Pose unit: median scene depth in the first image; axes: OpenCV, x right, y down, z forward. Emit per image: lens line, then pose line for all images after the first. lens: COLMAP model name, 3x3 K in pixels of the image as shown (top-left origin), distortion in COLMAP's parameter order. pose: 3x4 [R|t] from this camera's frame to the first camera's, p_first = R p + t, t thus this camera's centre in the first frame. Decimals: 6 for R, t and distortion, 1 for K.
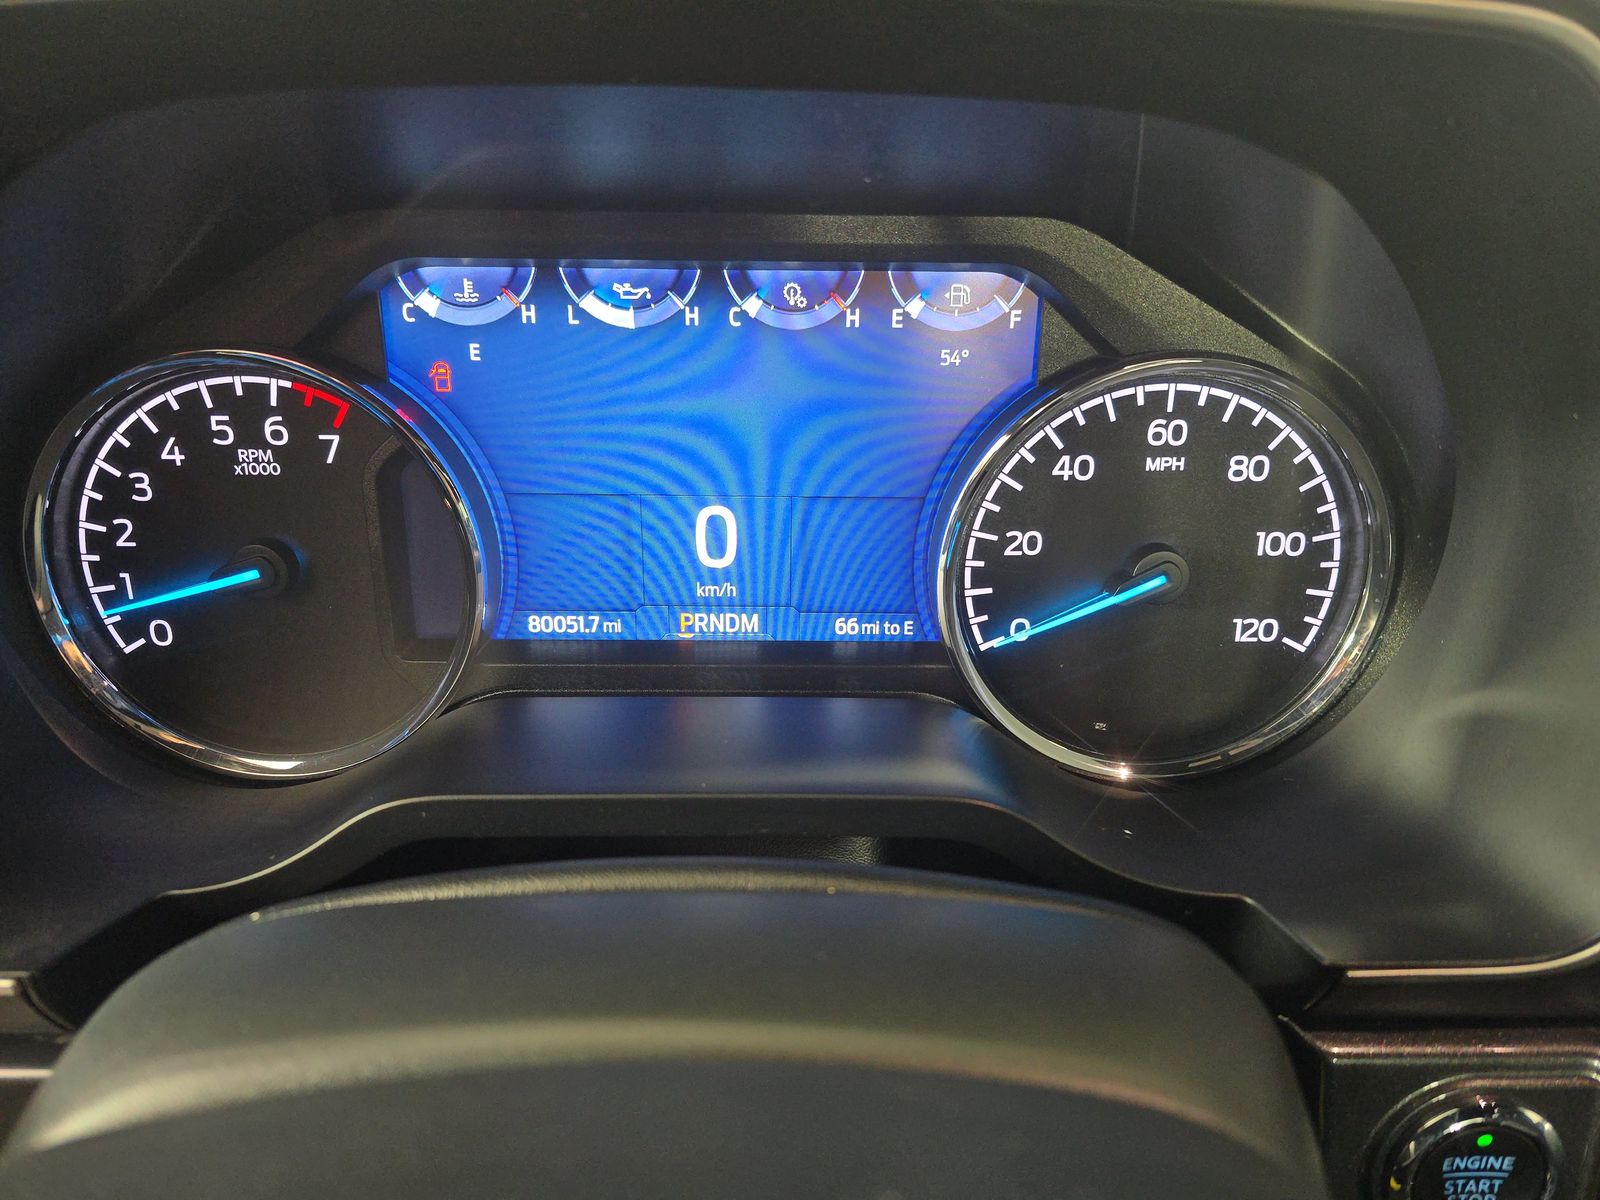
lens RADIAL K [[1119.5, 0, 800.0], [0, 1119.5, 600.0], [0, 0, 1]] dist [0.015183, -0.002732]
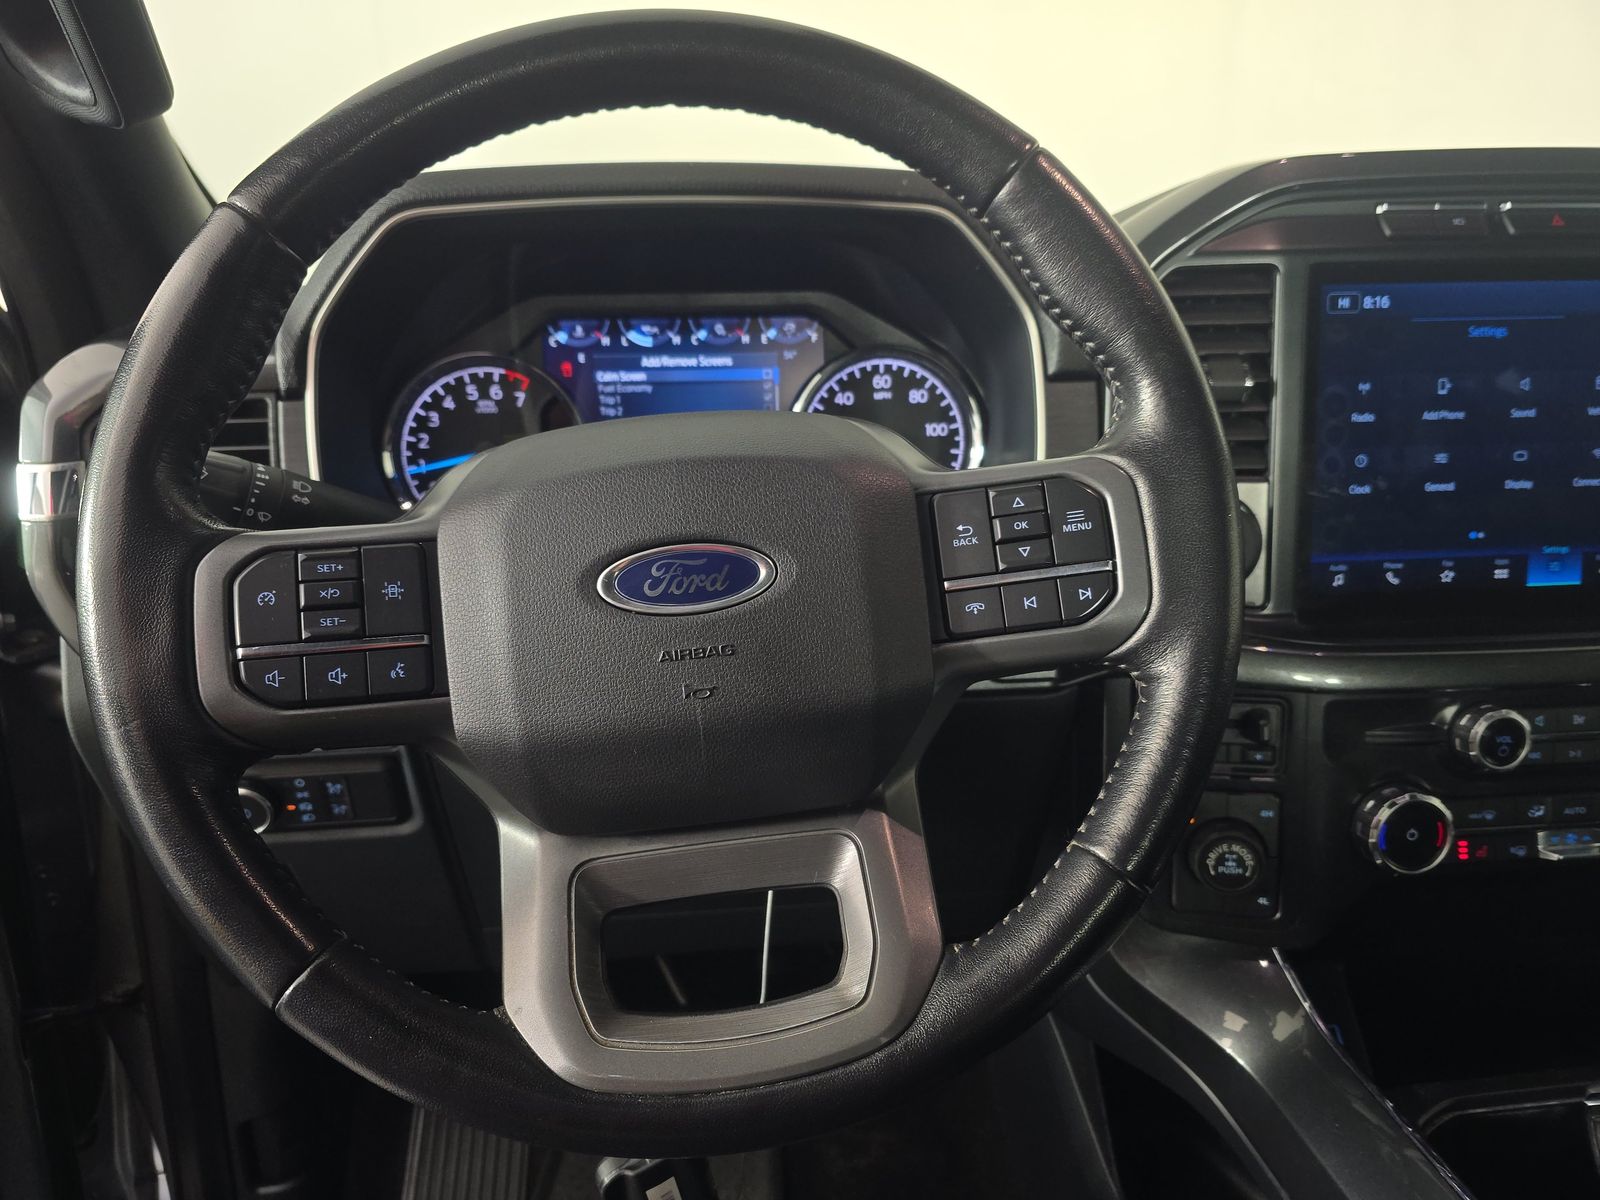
lens RADIAL K [[1160.3, 0, 800.0], [0, 1160.3, 600.0], [0, 0, 1]] dist [0.055628, -0.005660]
pose [[0.994020, -0.050693, 0.096722, -0.102131], [0.065081, 0.986244, -0.151943, 0.660436], [-0.087689, 0.157329, 0.983645, -1.309292]]
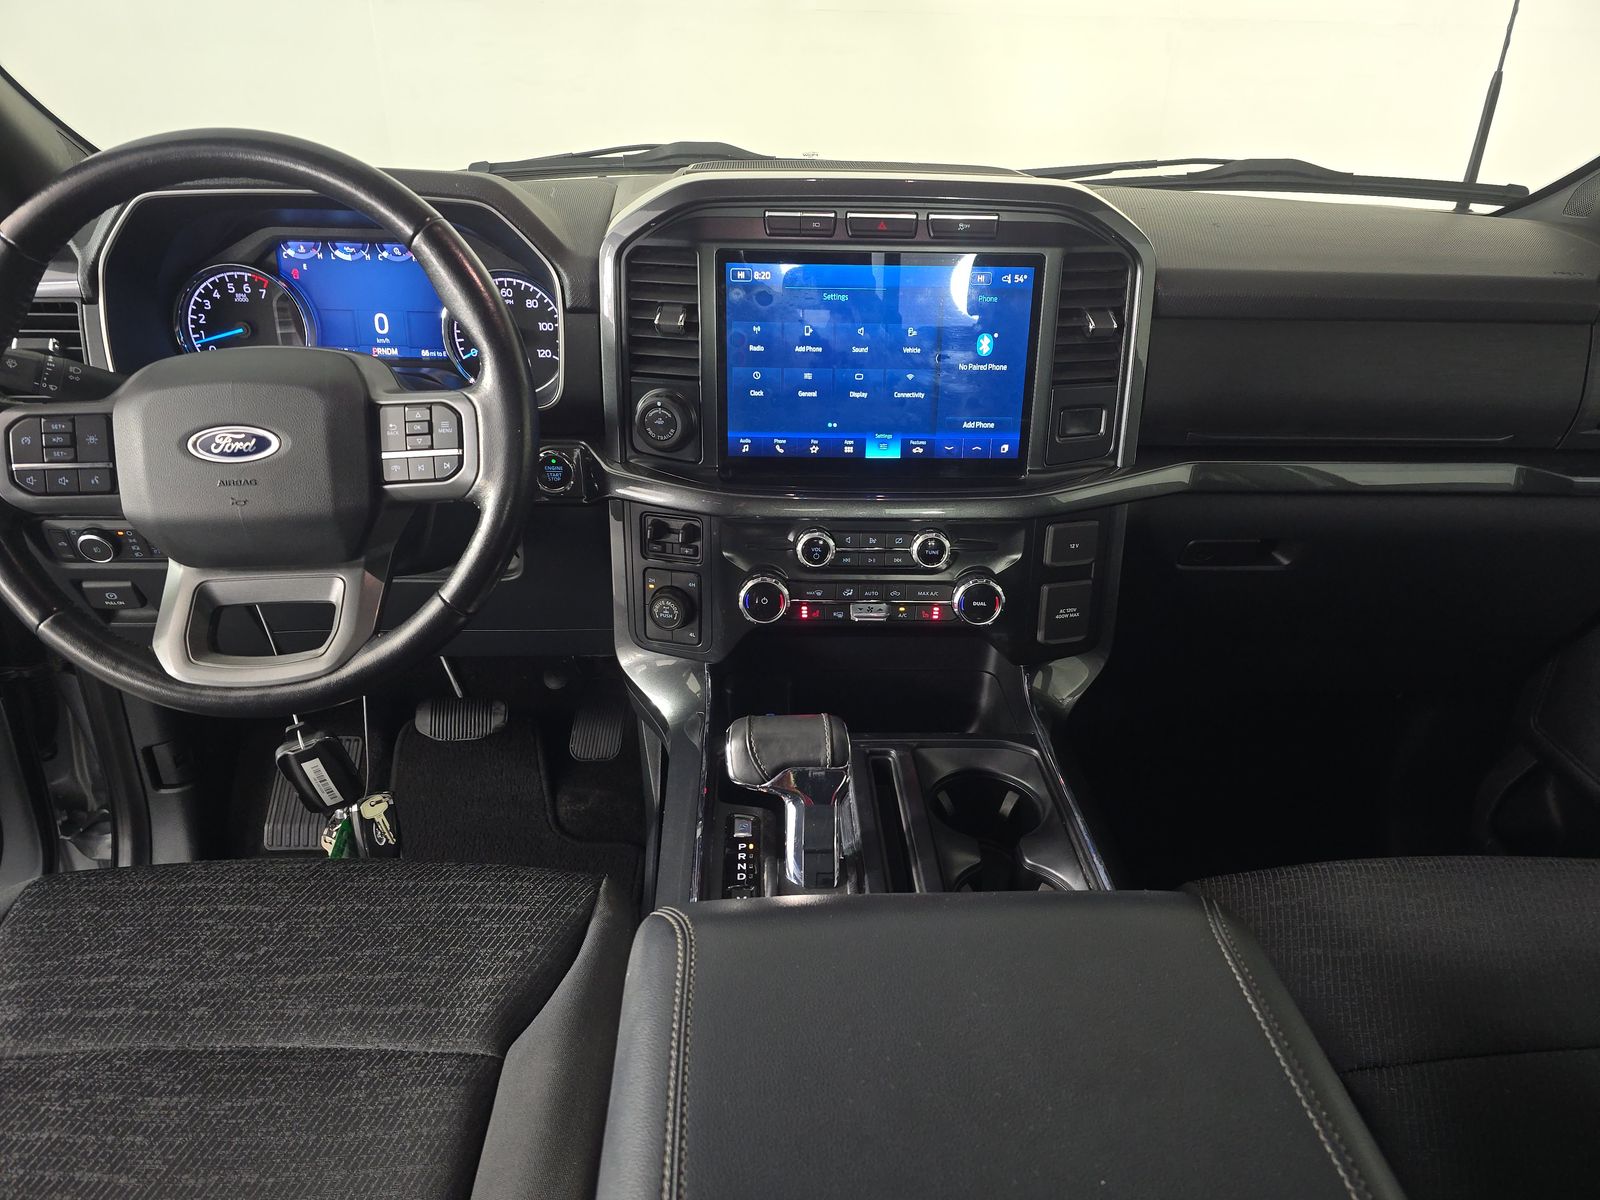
lens RADIAL K [[1160.3, 0, 800.0], [0, 1160.3, 600.0], [0, 0, 1]] dist [0.055628, -0.005660]
pose [[0.999509, -0.004093, 0.031057, 1.133947], [0.002880, 0.999235, 0.038992, 0.677945], [-0.031193, -0.038884, 0.998757, -2.748029]]
